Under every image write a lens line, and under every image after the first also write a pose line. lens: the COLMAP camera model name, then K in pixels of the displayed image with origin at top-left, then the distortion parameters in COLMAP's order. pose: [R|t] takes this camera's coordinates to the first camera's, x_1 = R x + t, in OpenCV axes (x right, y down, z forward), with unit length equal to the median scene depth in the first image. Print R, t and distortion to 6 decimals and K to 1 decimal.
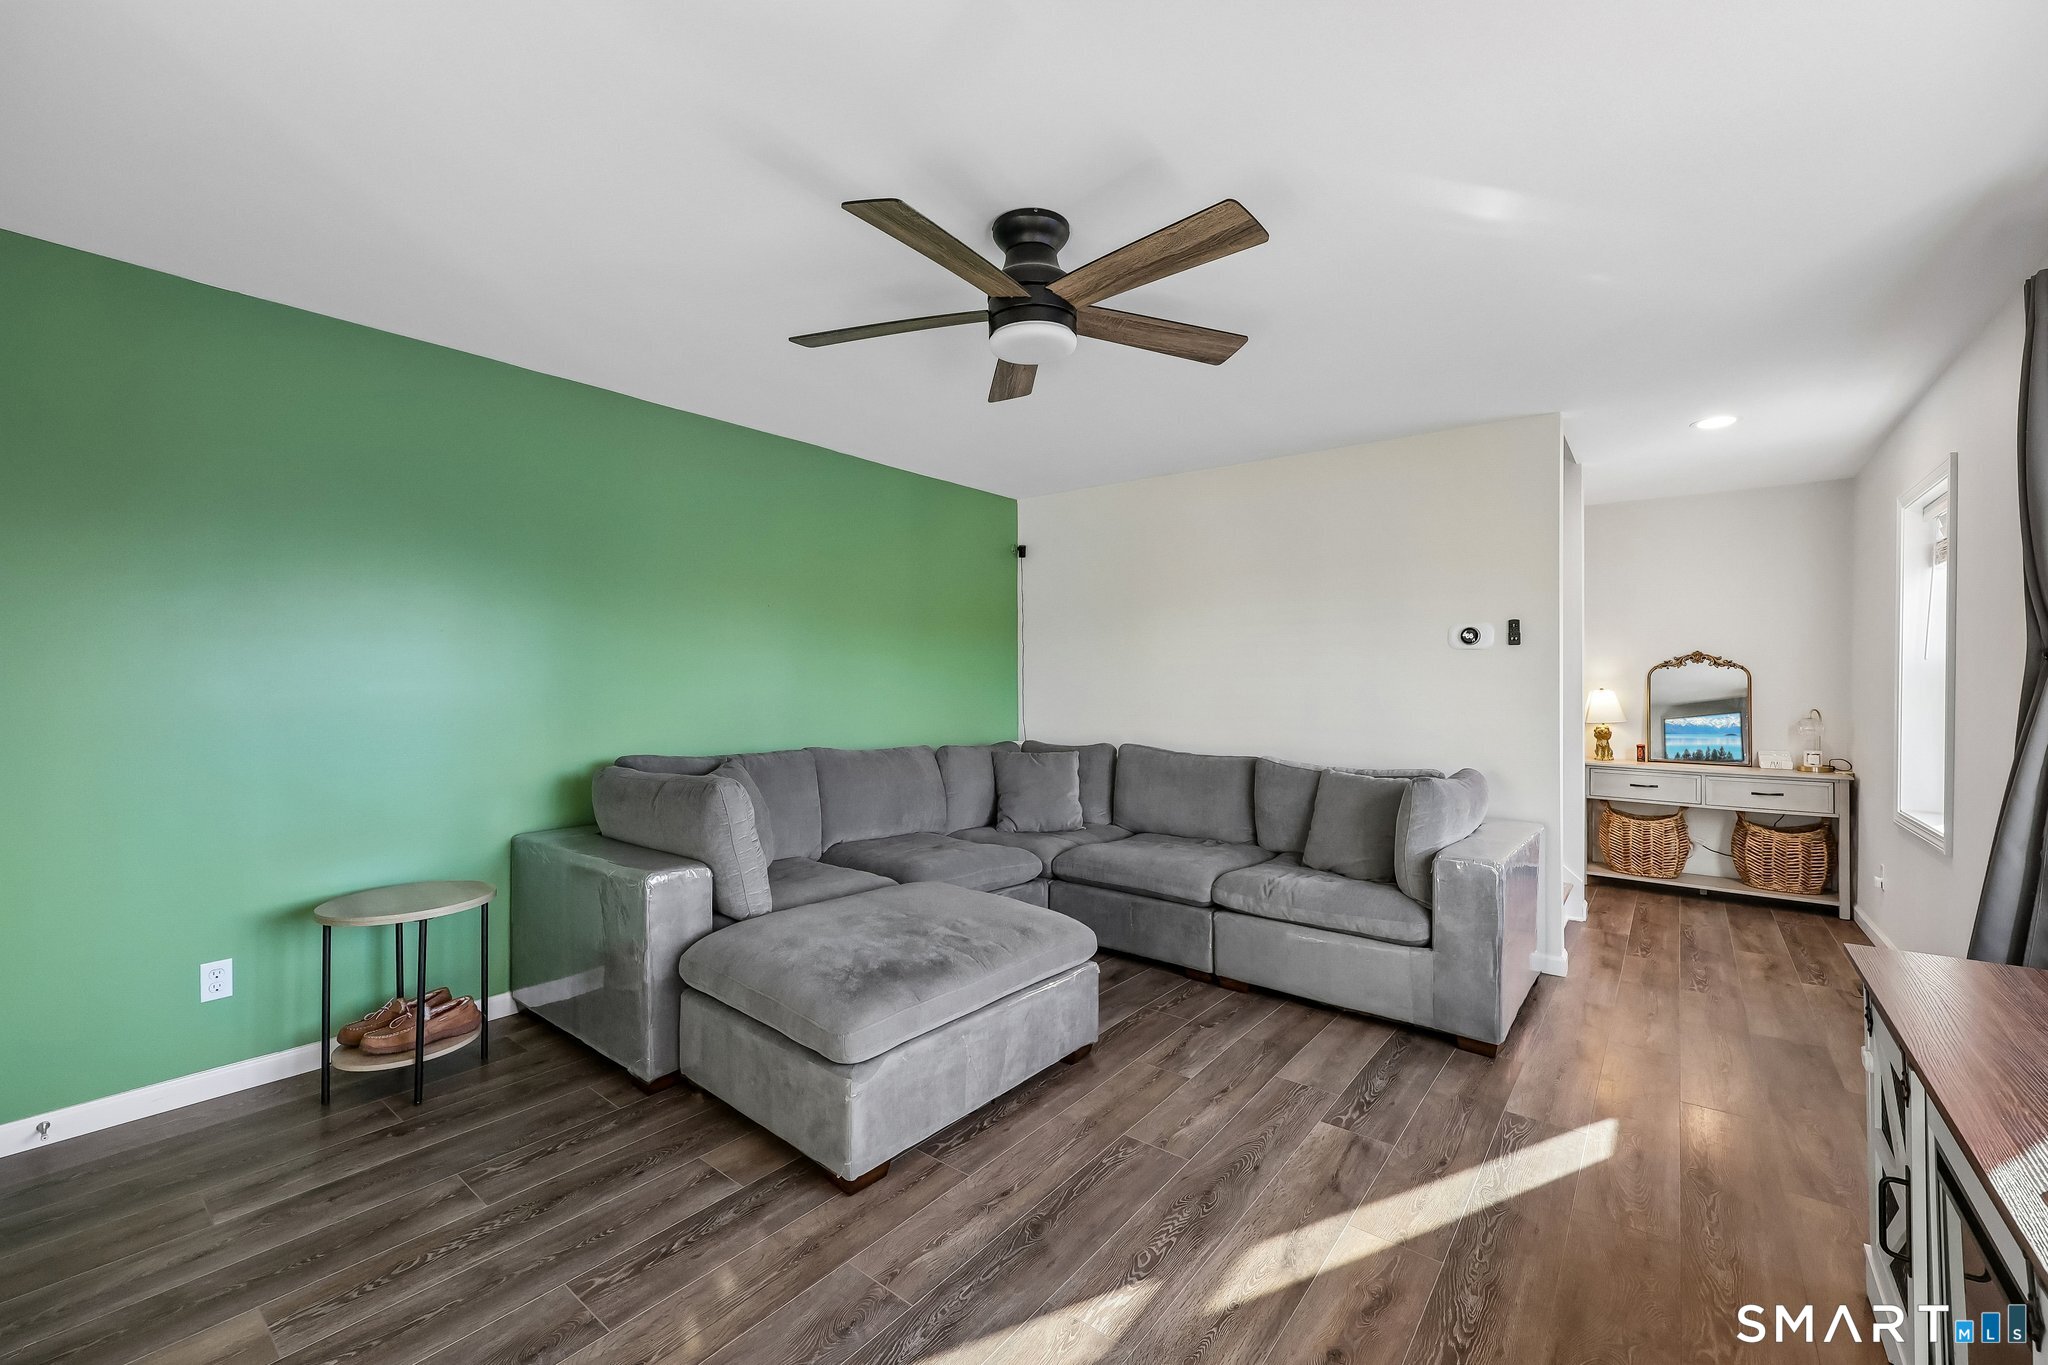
lens RADIAL K [[829.7, 0, 1037.4], [0, 829.7, 677.2], [0, 0, 1]] dist [-0.002115, -0.000745]
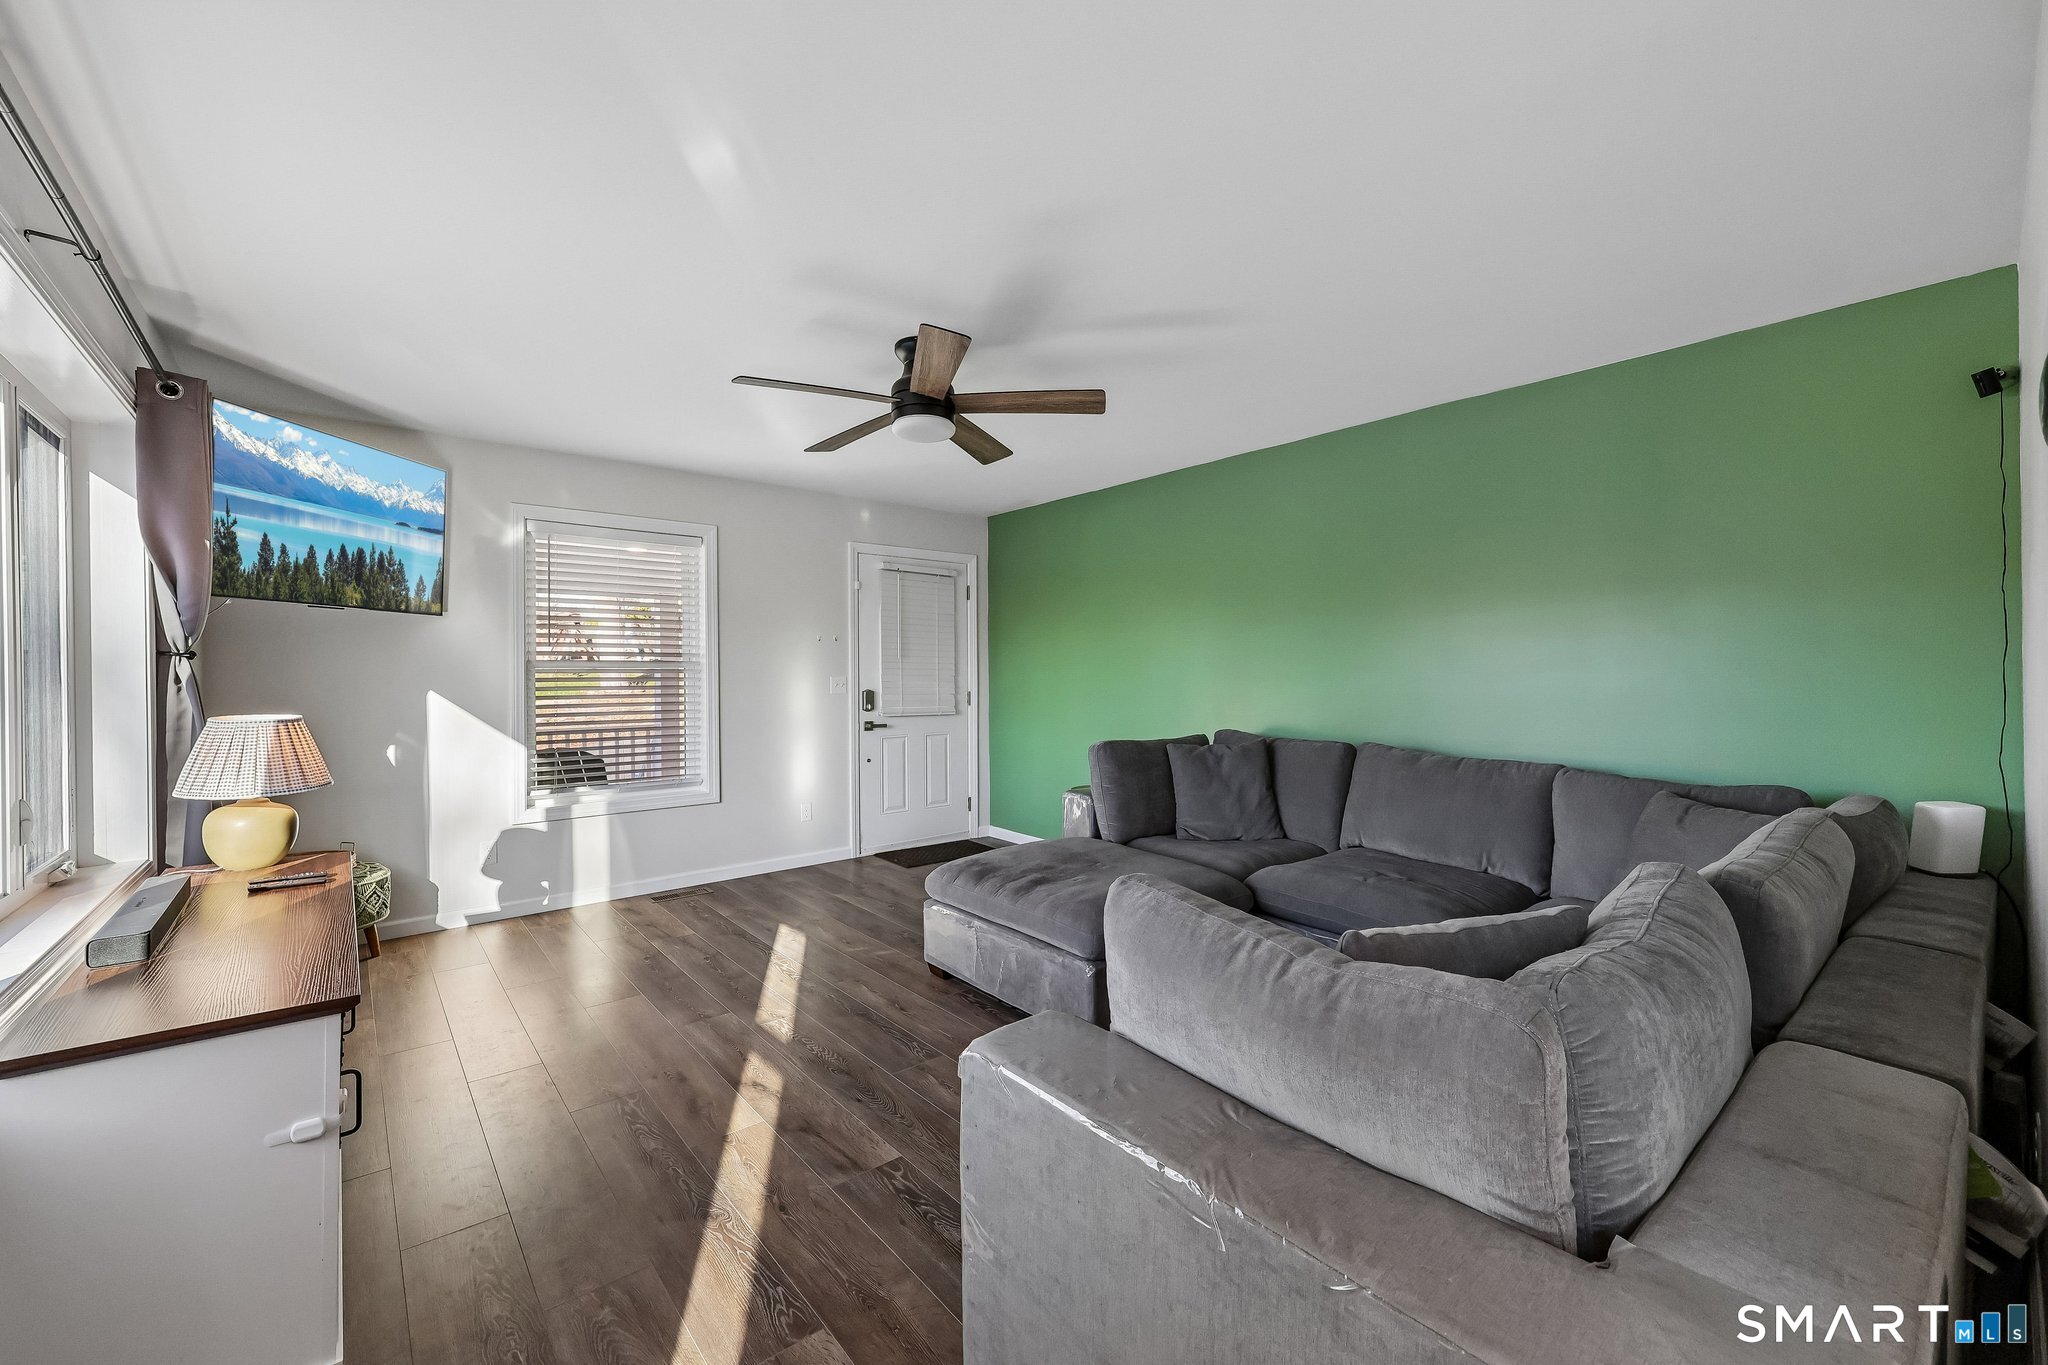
lens RADIAL K [[829.7, 0, 1030.4], [0, 829.7, 683.3], [0, 0, 1]] dist [-0.002115, -0.000745]
pose [[-0.213418, 0.009535, -0.976914, 1.339848], [0.007613, 0.999938, 0.008097, 0.013663], [0.976931, -0.005709, -0.213477, 1.498720]]
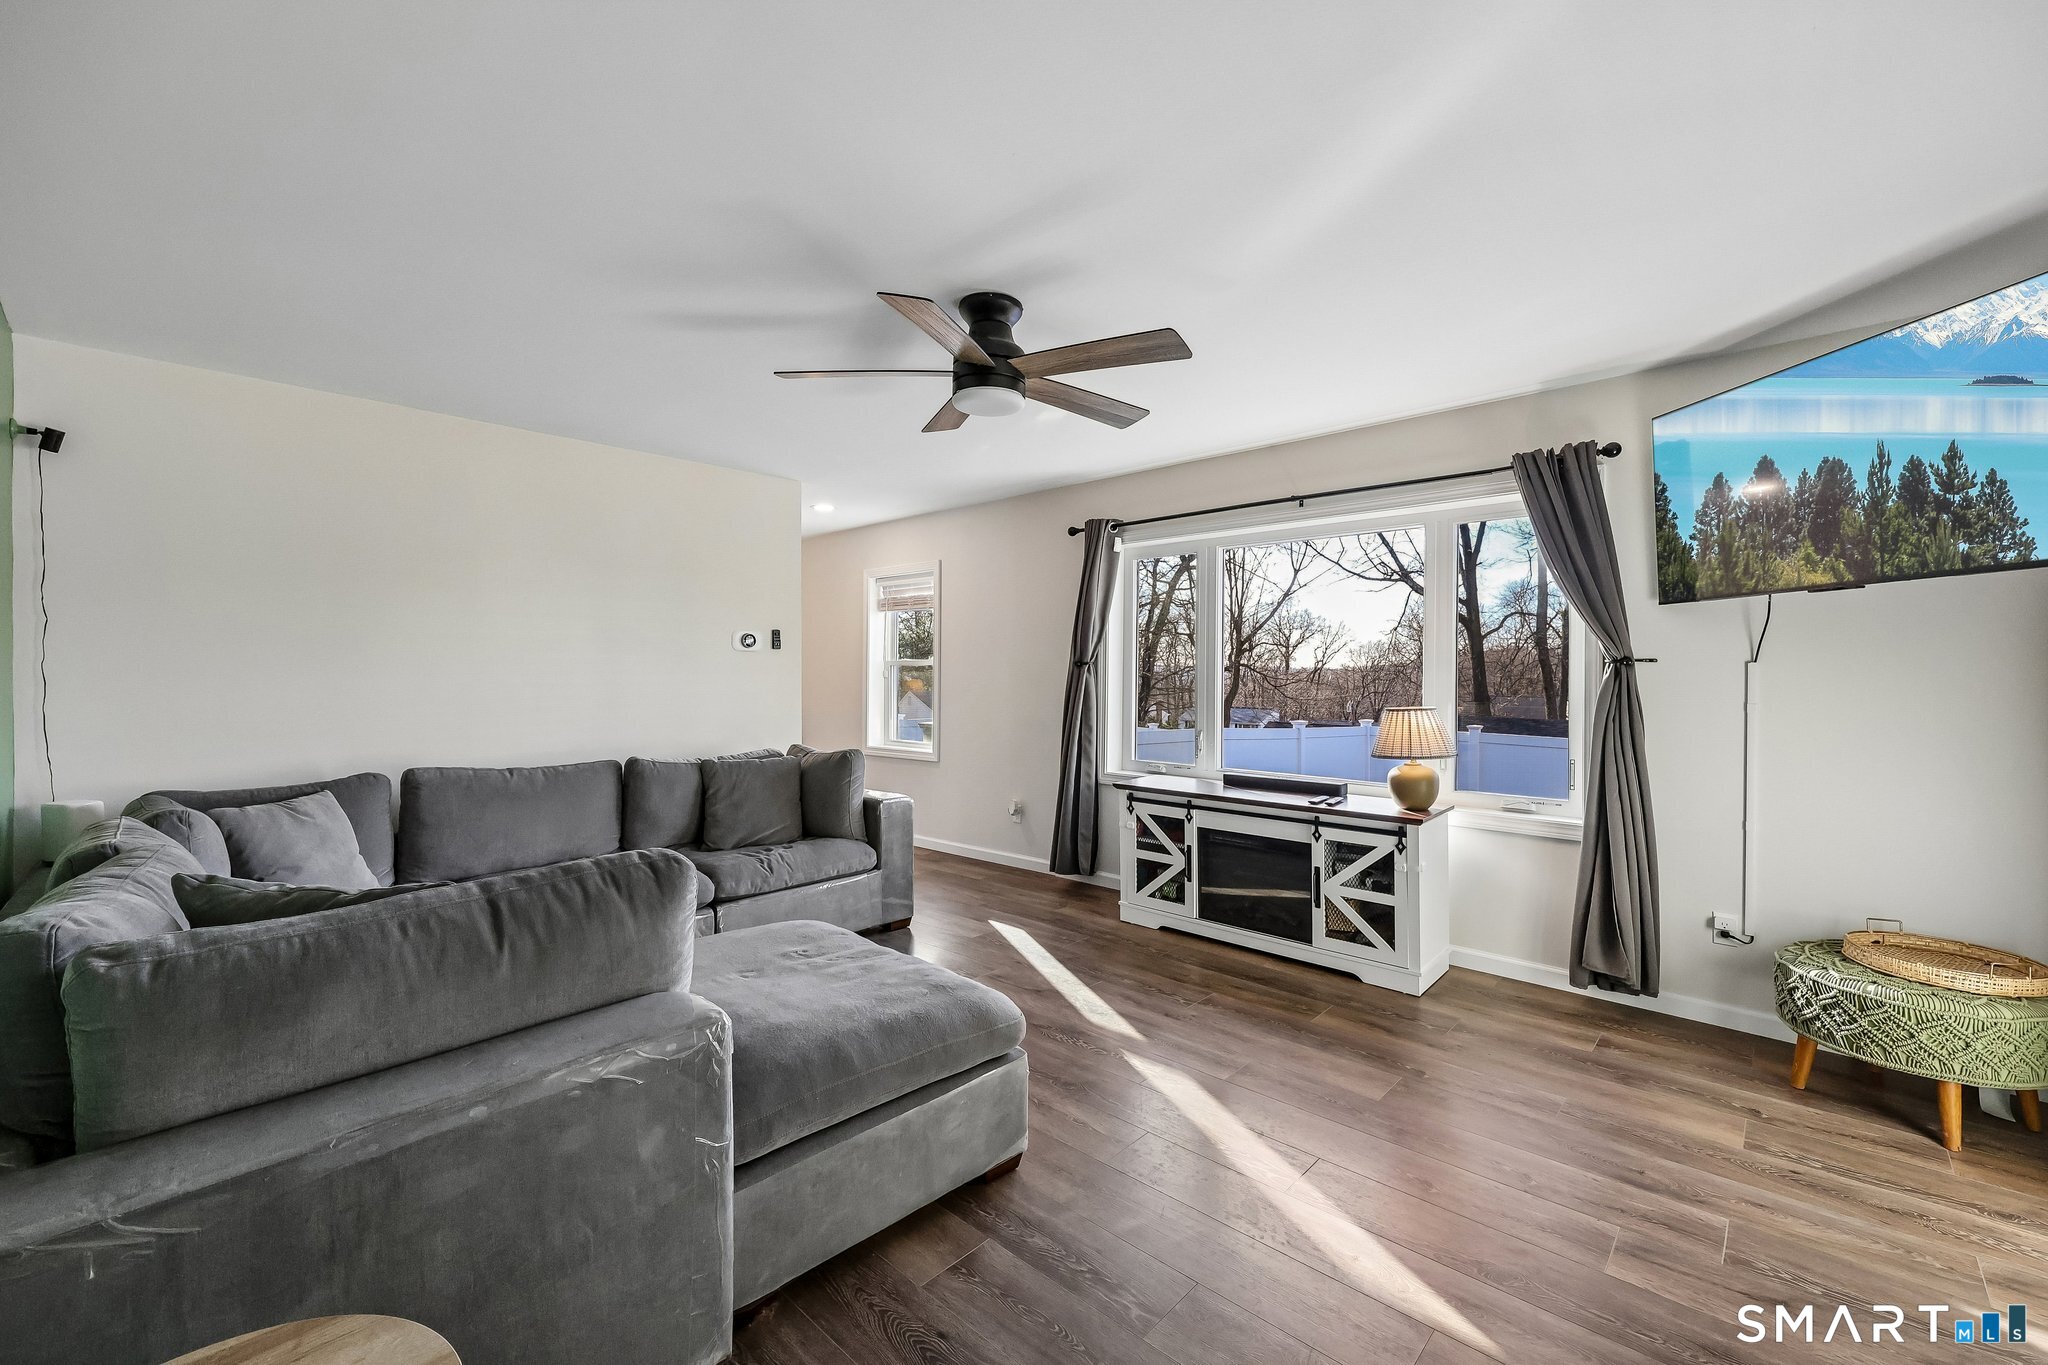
lens RADIAL K [[829.7, 0, 1029.8], [0, 829.7, 670.3], [0, 0, 1]] dist [-0.002115, -0.000745]
pose [[0.092077, -0.004023, 0.995744, -1.233901], [-0.001139, 0.999991, 0.004145, -0.020616], [-0.995751, -0.001516, 0.092072, 0.849063]]
